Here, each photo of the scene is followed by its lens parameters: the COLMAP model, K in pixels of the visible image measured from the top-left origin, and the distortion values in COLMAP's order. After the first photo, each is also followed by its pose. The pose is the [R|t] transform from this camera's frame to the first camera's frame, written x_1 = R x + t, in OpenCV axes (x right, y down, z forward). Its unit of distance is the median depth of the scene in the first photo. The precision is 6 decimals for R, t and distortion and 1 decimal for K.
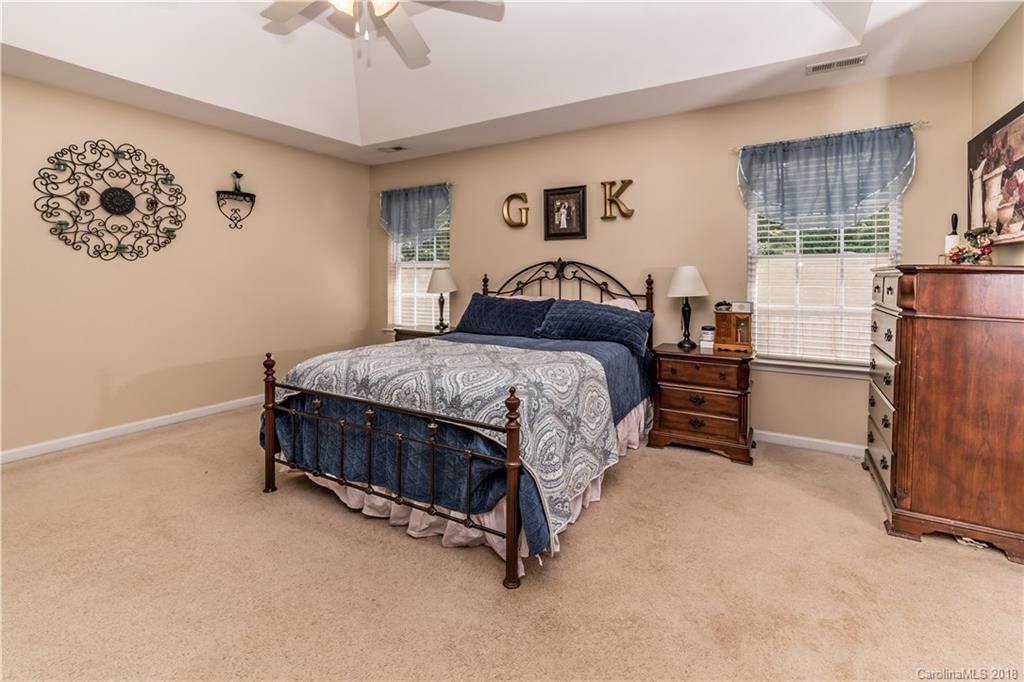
lens RADIAL K [[458.1, 0, 513.8], [0, 458.1, 280.1], [0, 0, 1]] dist [-0.000501, -0.000053]
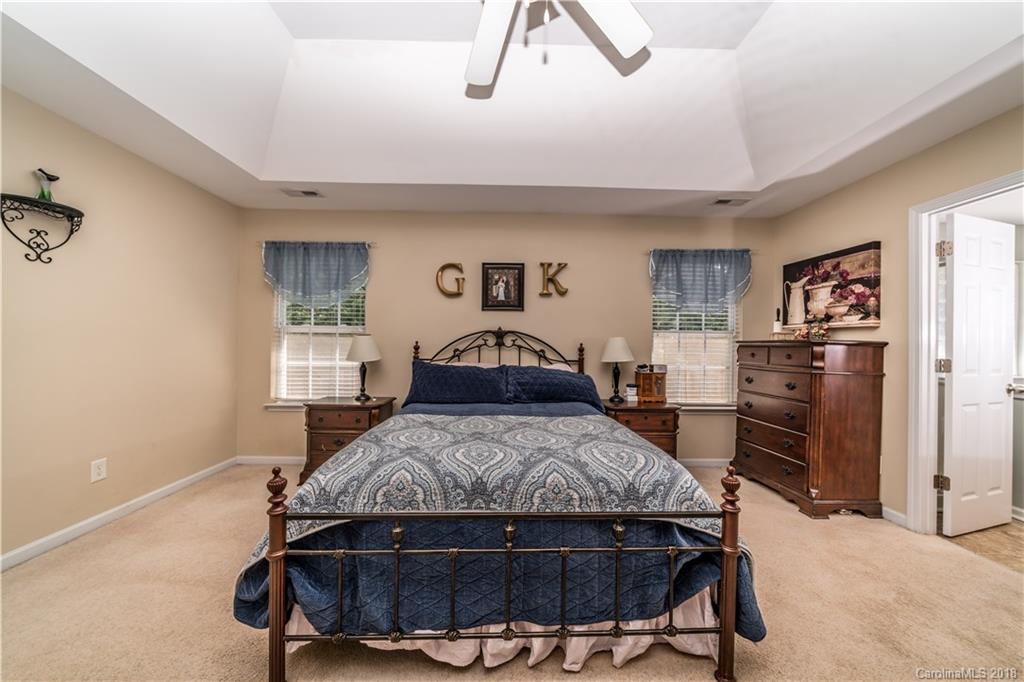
lens RADIAL K [[355.9, 0, 502.9], [0, 355.9, 345.3], [0, 0, 1]] dist [-0.000674, -0.000019]
pose [[0.849816, 0.005586, 0.527051, -0.360623], [-0.004375, 0.999984, -0.003543, -0.002970], [-0.527062, 0.000705, 0.849827, 0.296538]]
